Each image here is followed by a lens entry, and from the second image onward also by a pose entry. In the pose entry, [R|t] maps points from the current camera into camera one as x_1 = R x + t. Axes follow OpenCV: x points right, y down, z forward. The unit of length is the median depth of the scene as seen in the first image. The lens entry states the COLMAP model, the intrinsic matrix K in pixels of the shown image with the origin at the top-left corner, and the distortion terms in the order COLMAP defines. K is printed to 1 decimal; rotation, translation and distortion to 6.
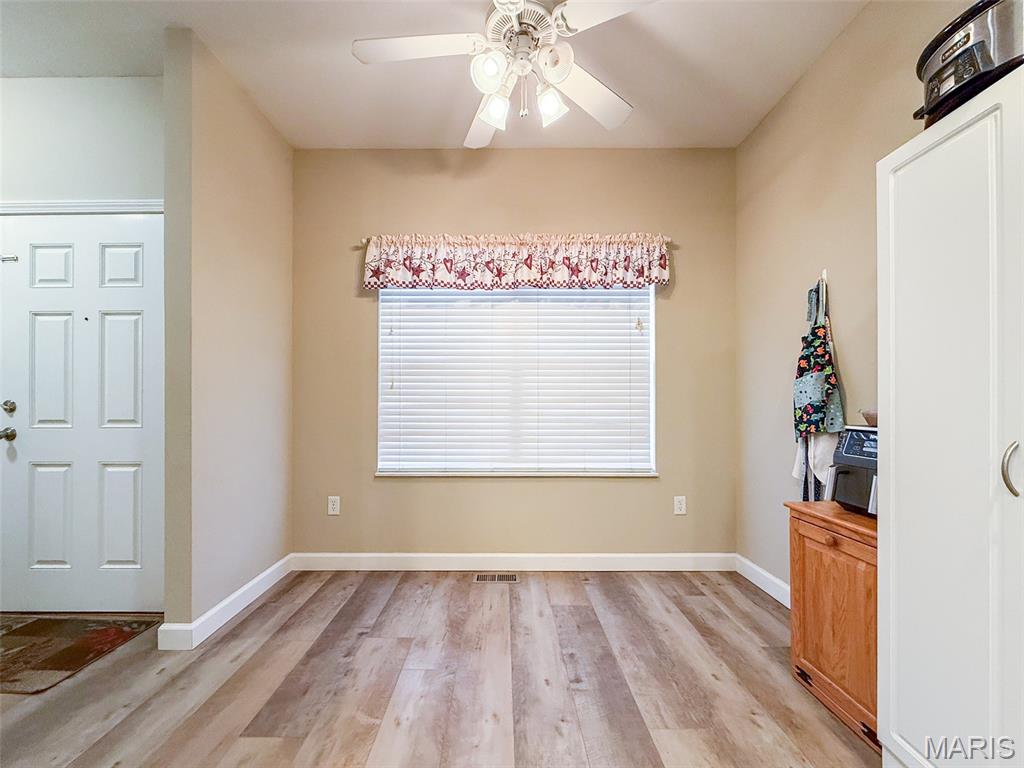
lens RADIAL K [[414.2, 0, 500.6], [0, 414.2, 399.8], [0, 0, 1]] dist [-0.000993, 0.000001]
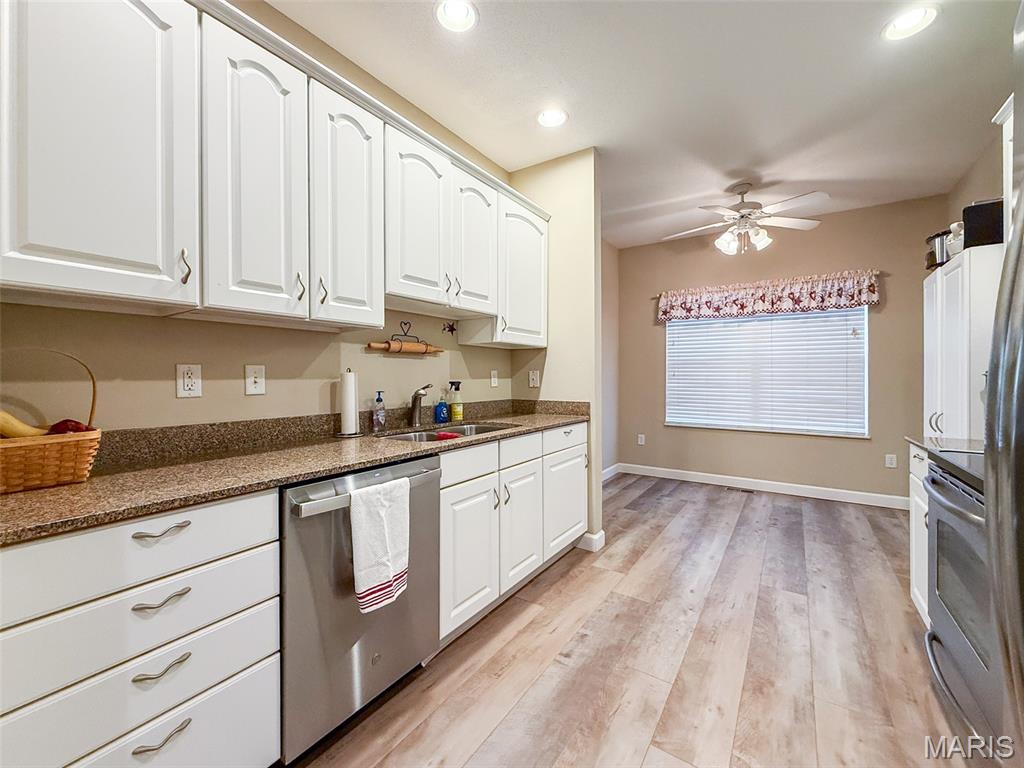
lens RADIAL K [[419.9, 0, 513.0], [0, 419.9, 375.1], [0, 0, 1]] dist [-0.000695, 0.000043]
pose [[0.834039, 0.000210, -0.551706, 0.158047], [0.005444, 0.999948, 0.008611, -0.053894], [0.551679, -0.010185, 0.833994, -0.899656]]
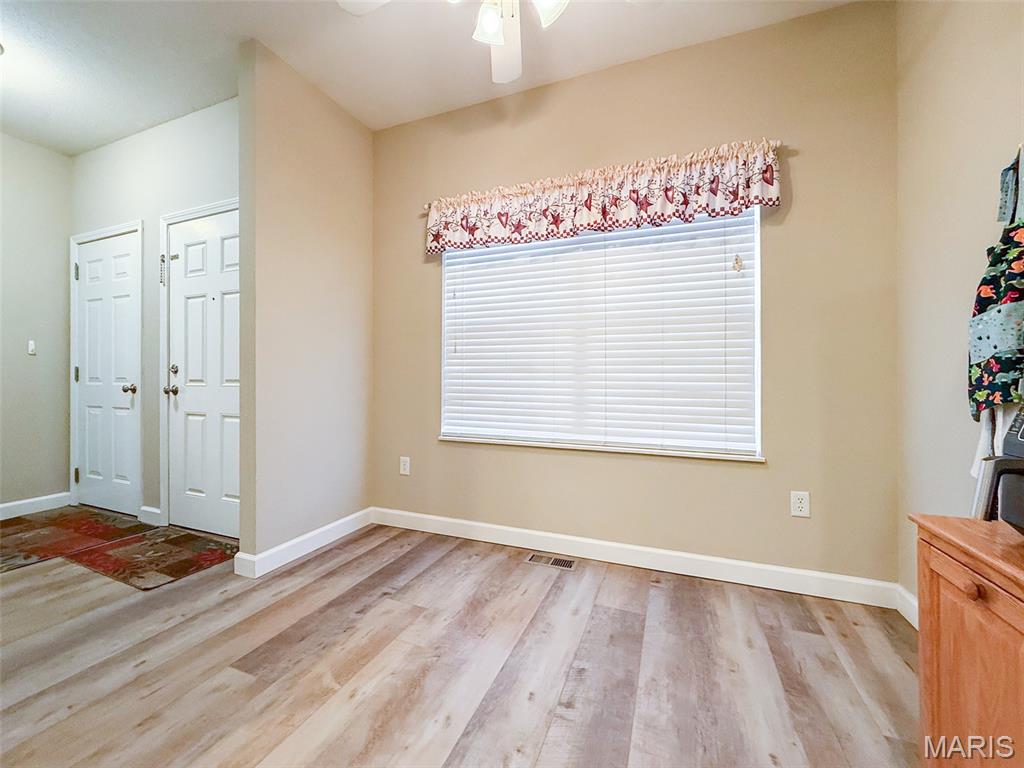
lens RADIAL K [[411.6, 0, 510.4], [0, 411.6, 374.5], [0, 0, 1]] dist [-0.001089, 0.000131]
pose [[0.930163, -0.000009, -0.367147, 0.232470], [0.000018, 1.000000, 0.000021, 0.026499], [0.367147, -0.000026, 0.930163, 0.139472]]
